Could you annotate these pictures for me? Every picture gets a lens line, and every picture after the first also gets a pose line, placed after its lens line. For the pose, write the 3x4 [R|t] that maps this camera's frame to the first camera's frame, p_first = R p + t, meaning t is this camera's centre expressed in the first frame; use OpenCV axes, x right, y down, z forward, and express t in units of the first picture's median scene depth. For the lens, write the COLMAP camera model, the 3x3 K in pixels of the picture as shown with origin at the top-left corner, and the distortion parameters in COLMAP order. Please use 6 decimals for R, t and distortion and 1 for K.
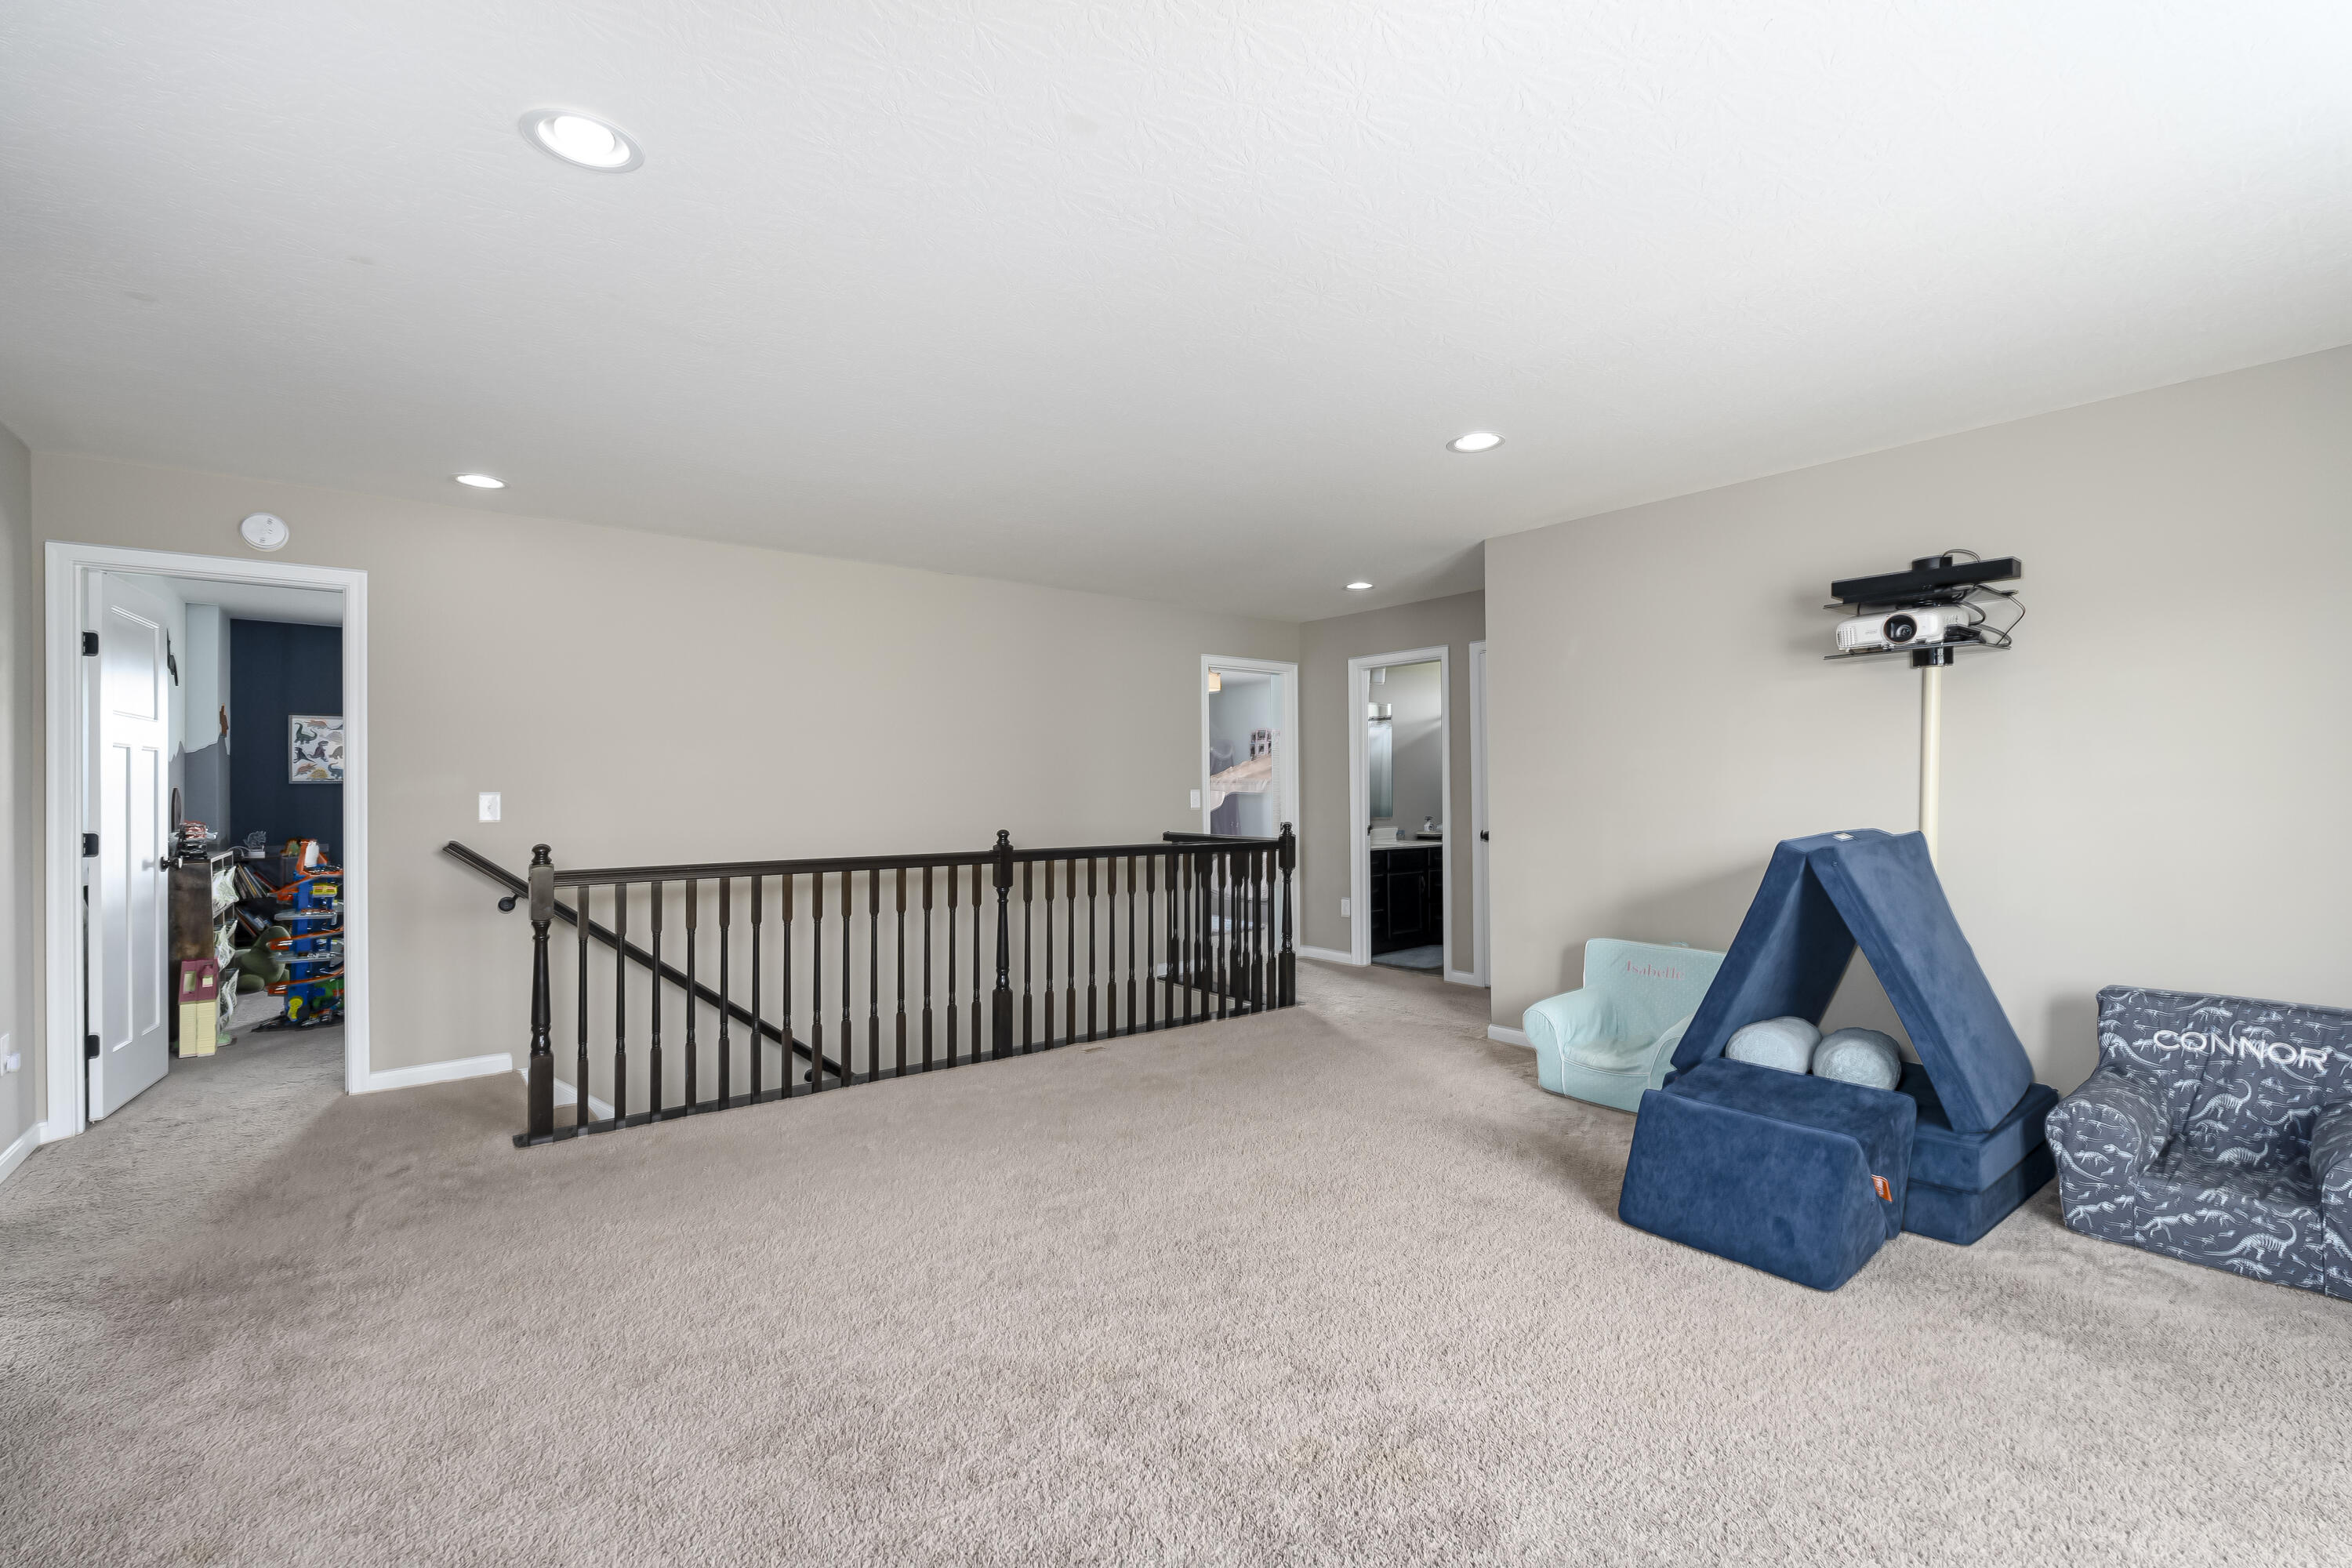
lens RADIAL K [[1030.1, 0, 1181.7], [0, 1030.1, 792.9], [0, 0, 1]] dist [-0.006962, 0.001655]
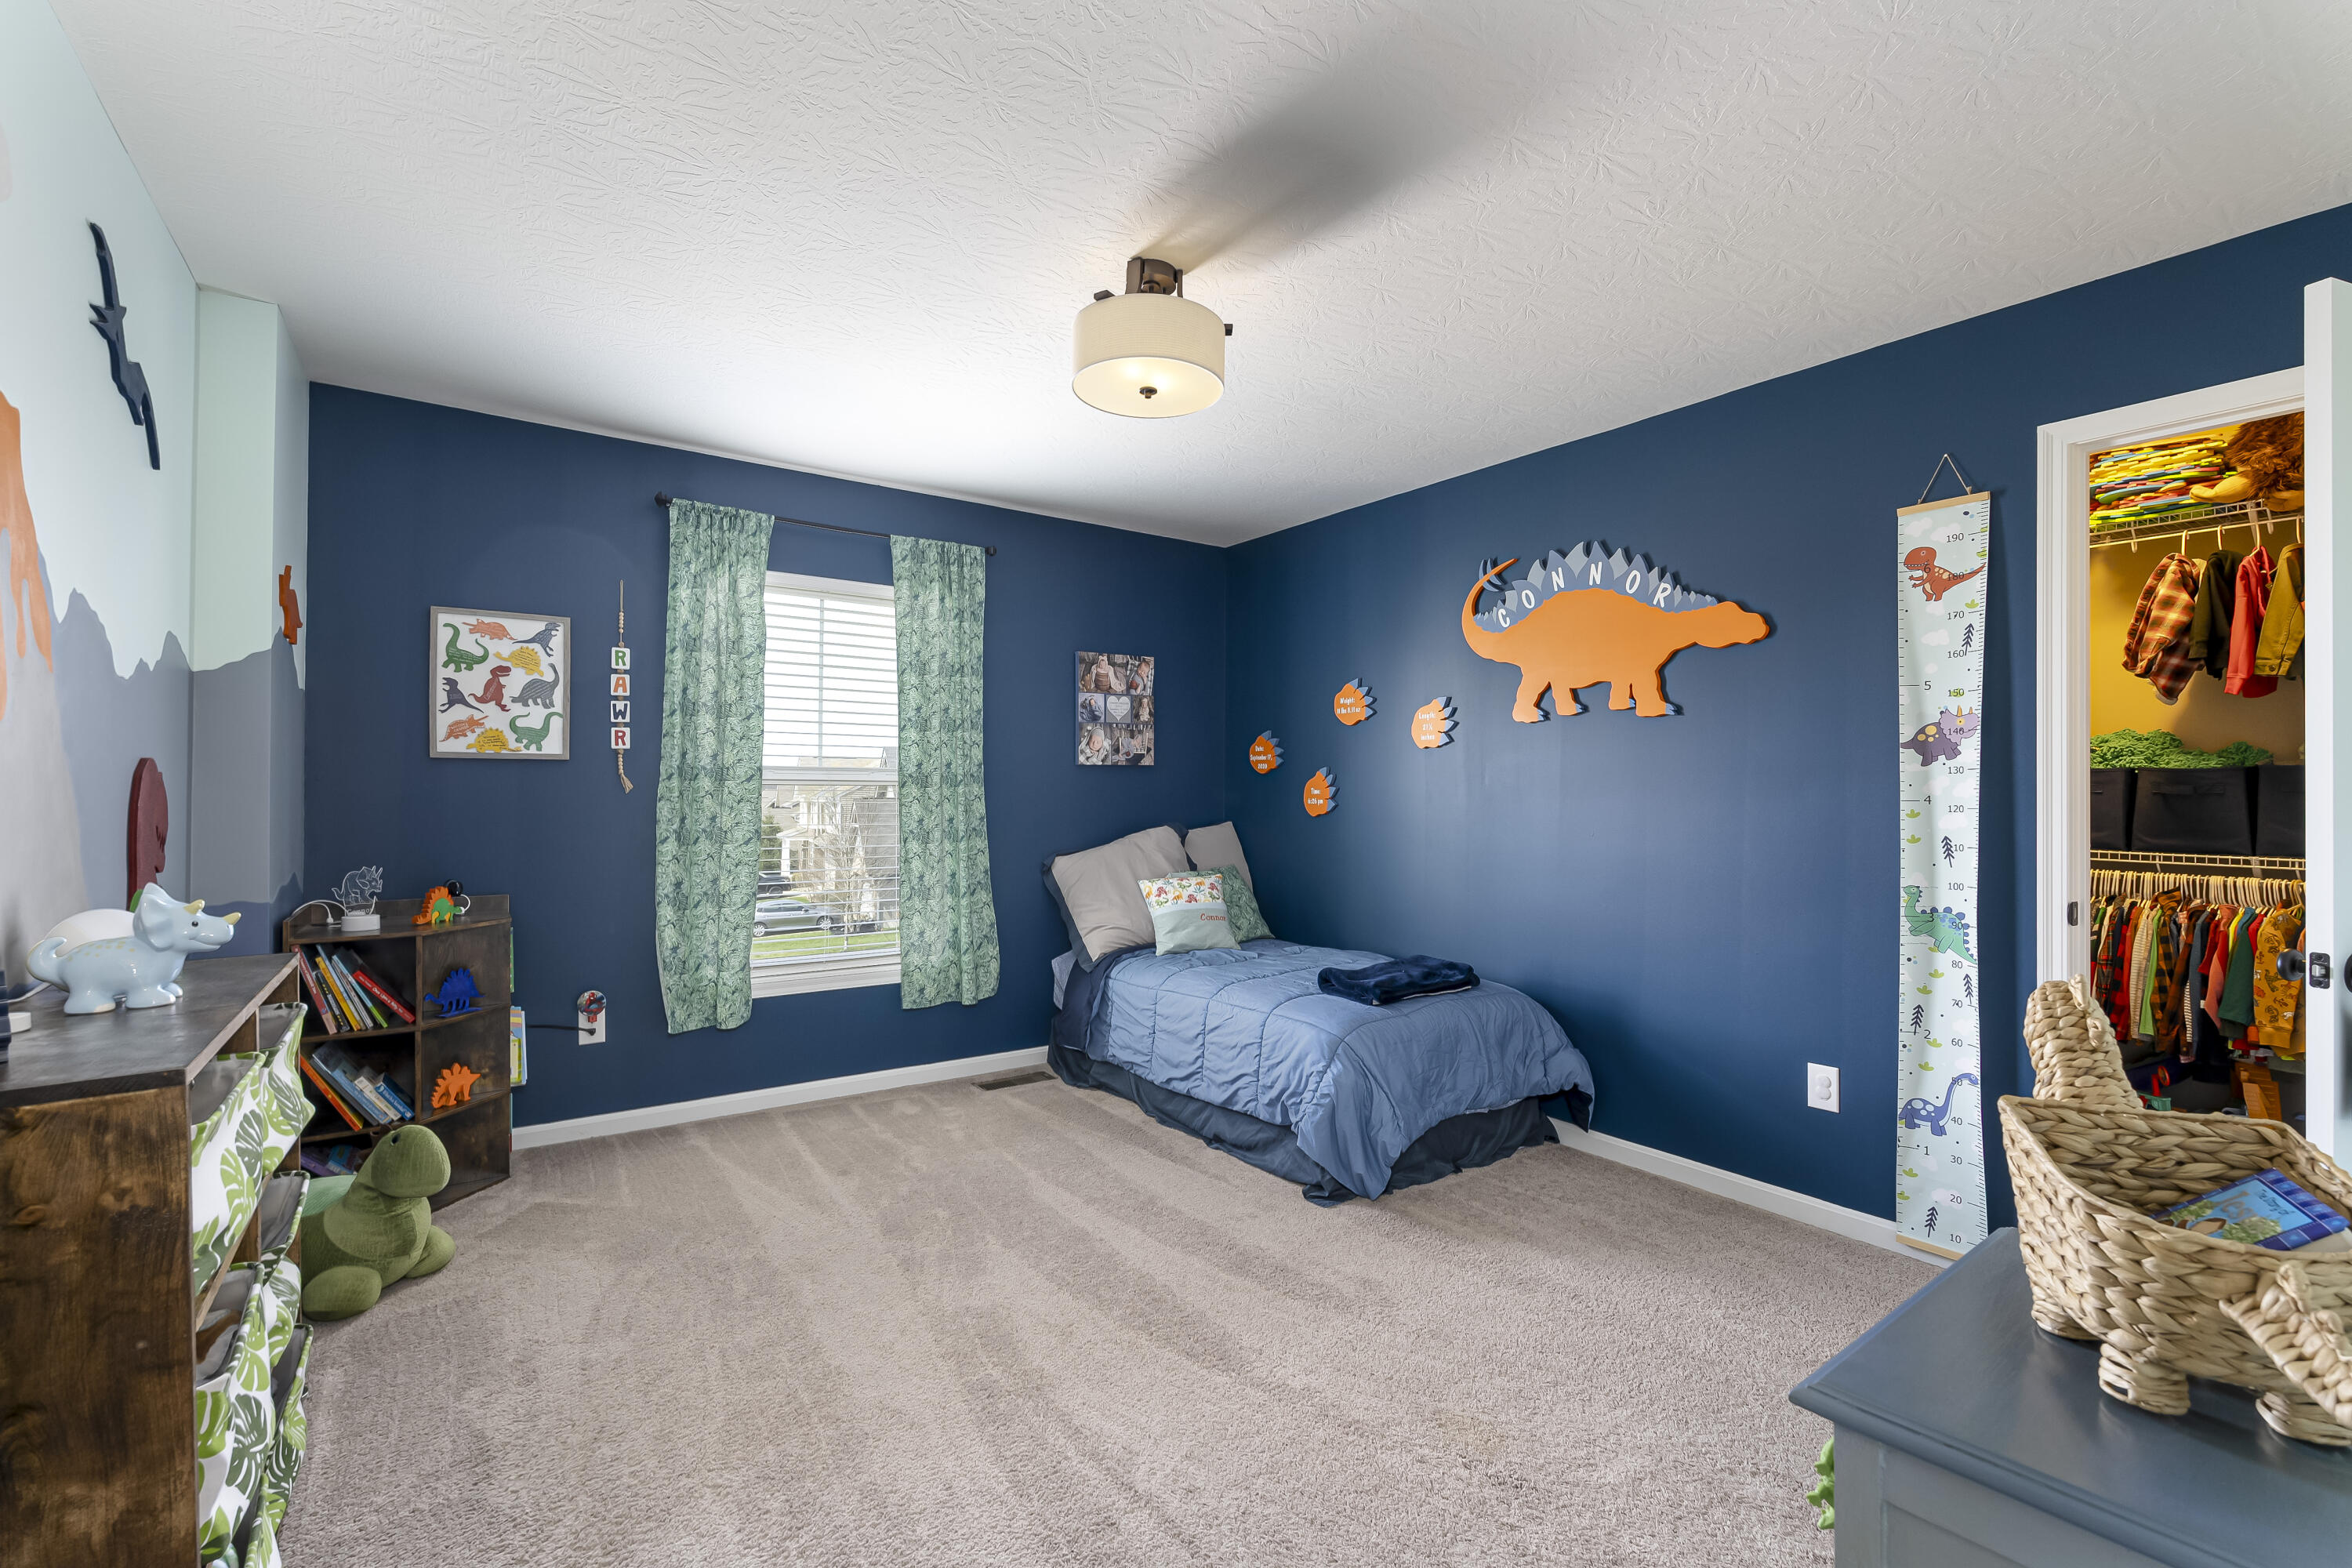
lens RADIAL K [[1030.1, 0, 1174.7], [0, 1030.1, 780.4], [0, 0, 1]] dist [-0.006962, 0.001655]
pose [[0.998027, 0.007225, -0.062373, -0.508715], [-0.007381, 0.999970, -0.002270, -0.000757], [0.062354, 0.002726, 0.998050, 0.562300]]
